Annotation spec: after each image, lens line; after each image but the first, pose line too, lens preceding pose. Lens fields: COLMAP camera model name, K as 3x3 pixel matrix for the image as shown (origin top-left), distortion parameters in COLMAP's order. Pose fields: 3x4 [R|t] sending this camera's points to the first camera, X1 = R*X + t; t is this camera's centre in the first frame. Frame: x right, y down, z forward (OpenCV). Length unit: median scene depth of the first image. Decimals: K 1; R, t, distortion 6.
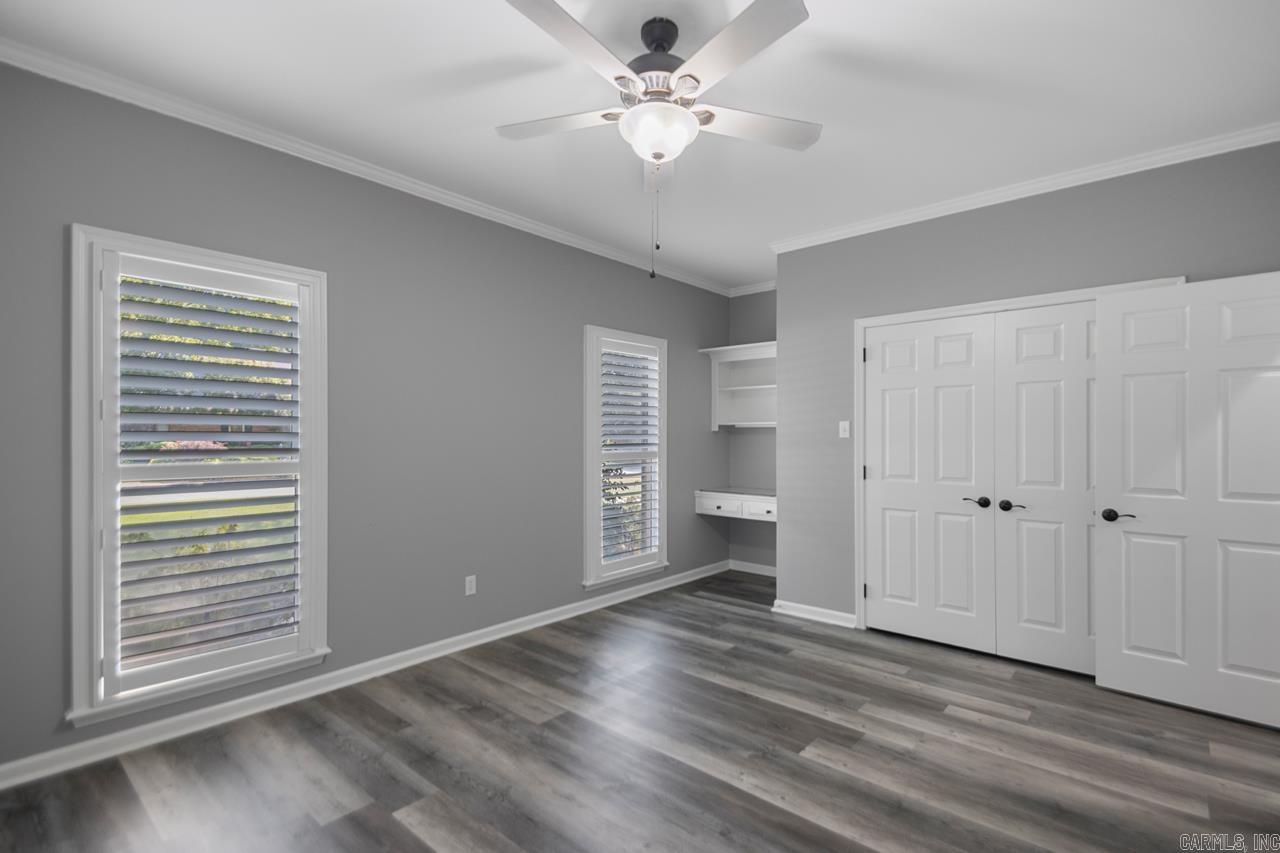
lens RADIAL K [[594.6, 0, 651.0], [0, 594.6, 428.9], [0, 0, 1]] dist [0.042584, -0.026512]
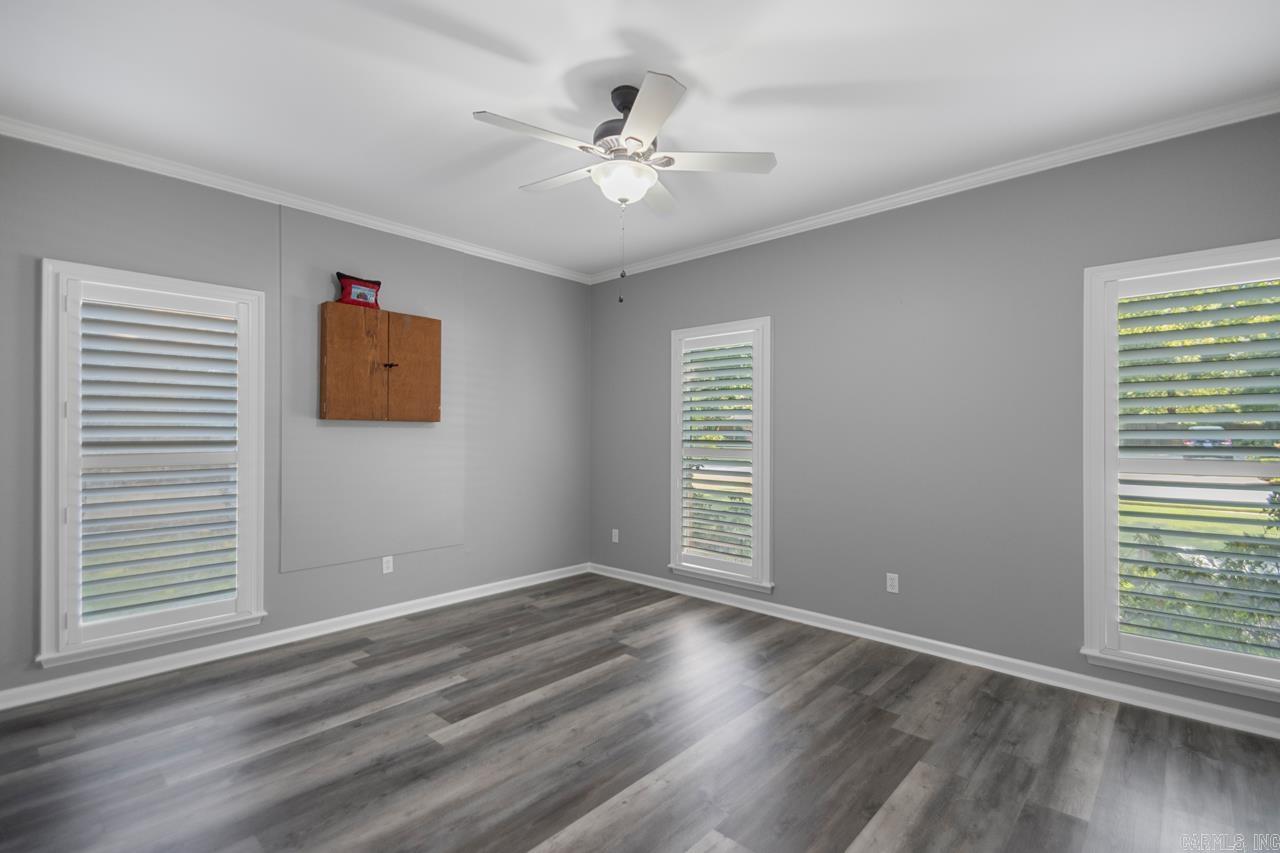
lens RADIAL K [[594.6, 0, 651.0], [0, 594.6, 428.9], [0, 0, 1]] dist [0.042584, -0.026512]
pose [[-0.027851, -0.001830, -0.999610, 0.825622], [0.013351, 0.999908, -0.002202, 0.003150], [0.999523, -0.013407, -0.027824, 0.739004]]
